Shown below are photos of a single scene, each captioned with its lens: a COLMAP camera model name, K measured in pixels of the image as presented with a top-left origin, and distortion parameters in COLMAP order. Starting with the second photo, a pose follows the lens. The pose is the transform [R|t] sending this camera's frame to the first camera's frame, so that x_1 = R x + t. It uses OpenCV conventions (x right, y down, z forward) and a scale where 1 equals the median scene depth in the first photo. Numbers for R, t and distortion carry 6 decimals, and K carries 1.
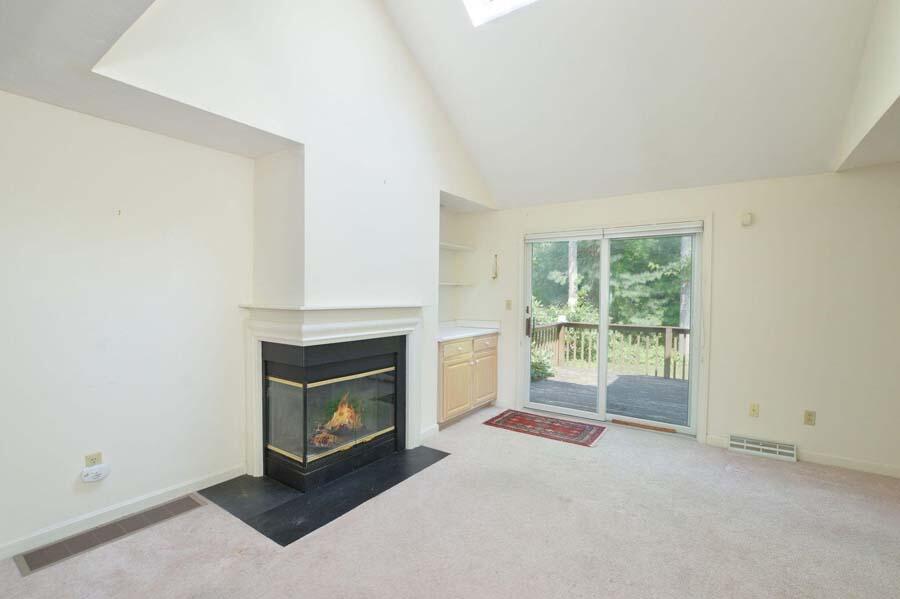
lens RADIAL K [[405.2, 0, 464.9], [0, 405.2, 303.7], [0, 0, 1]] dist [-0.024931, 0.000562]
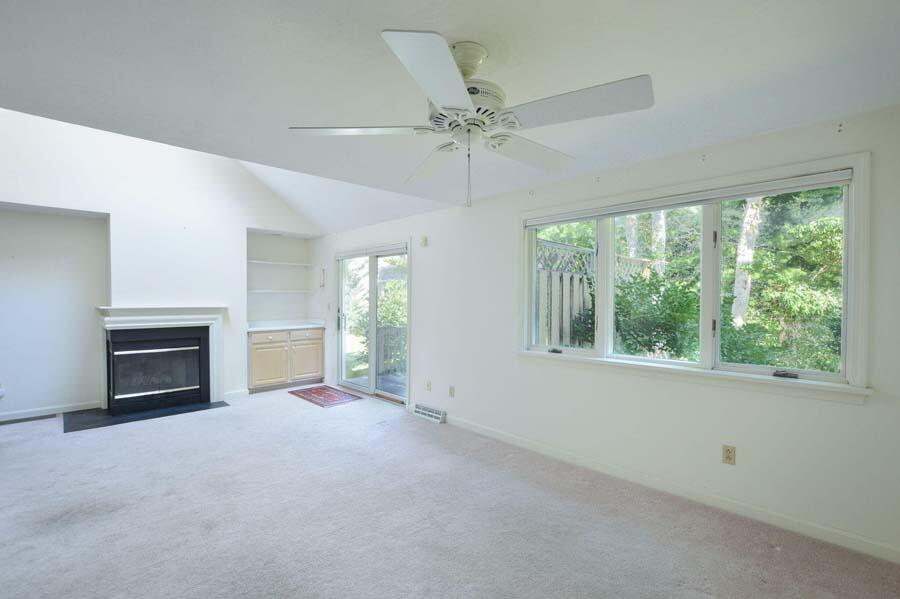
lens RADIAL K [[405.2, 0, 464.9], [0, 405.2, 303.7], [0, 0, 1]] dist [-0.024931, 0.000562]
pose [[0.982409, -0.002316, -0.186726, 1.050429], [0.000457, 0.999950, -0.010000, 0.008714], [0.186739, 0.009739, 0.982361, -0.288163]]
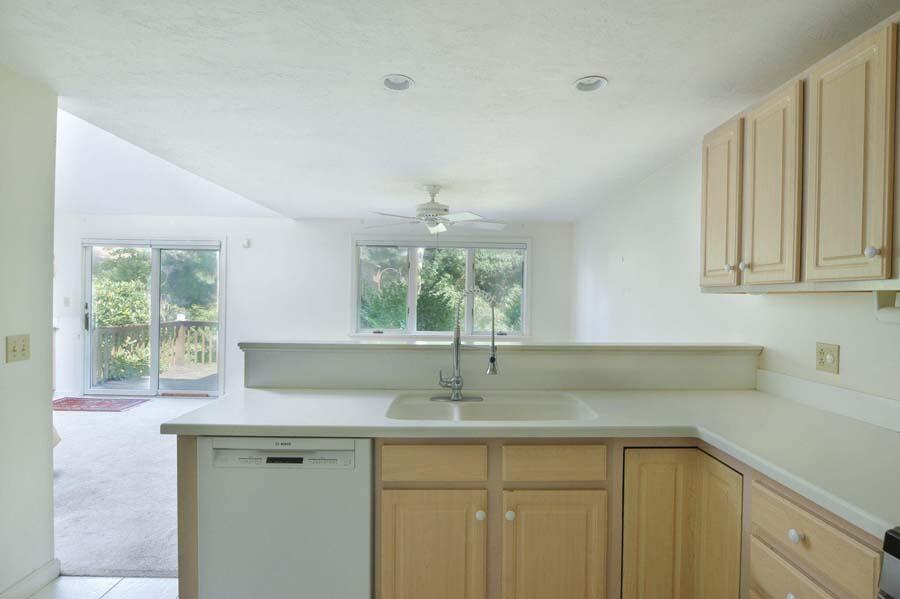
lens RADIAL K [[470.2, 0, 461.1], [0, 470.2, 305.9], [0, 0, 1]] dist [-0.019508, 0.000472]
pose [[0.821382, -0.003606, 0.570367, 0.355015], [0.002040, 0.999992, 0.003385, 0.015617], [-0.570375, -0.001617, 0.821383, -0.839223]]
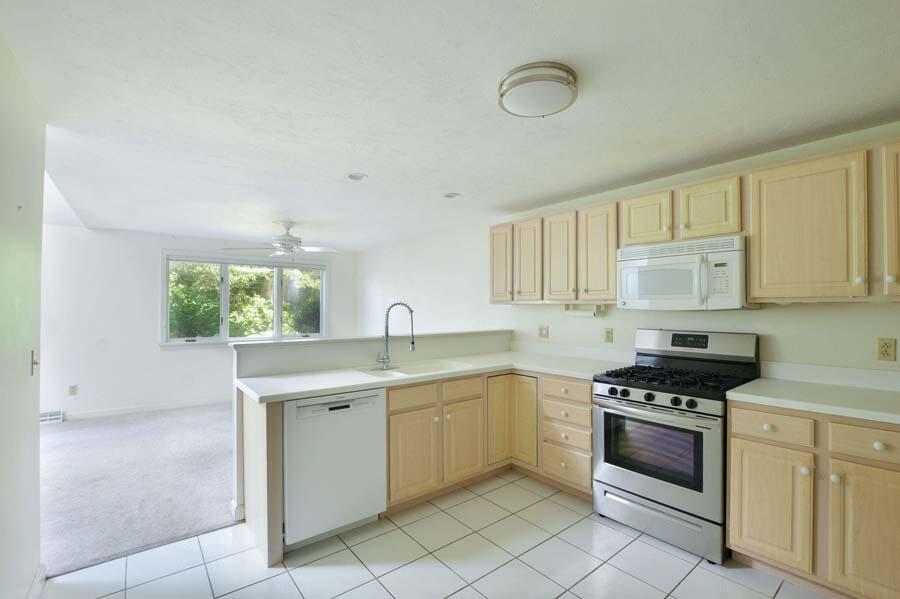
lens RADIAL K [[405.2, 0, 464.9], [0, 405.2, 303.7], [0, 0, 1]] dist [-0.024931, 0.000562]
pose [[0.291434, 0.004428, 0.956581, -0.105764], [0.020617, 0.999728, -0.010909, 0.009910], [-0.956369, 0.022901, 0.291263, -0.755414]]
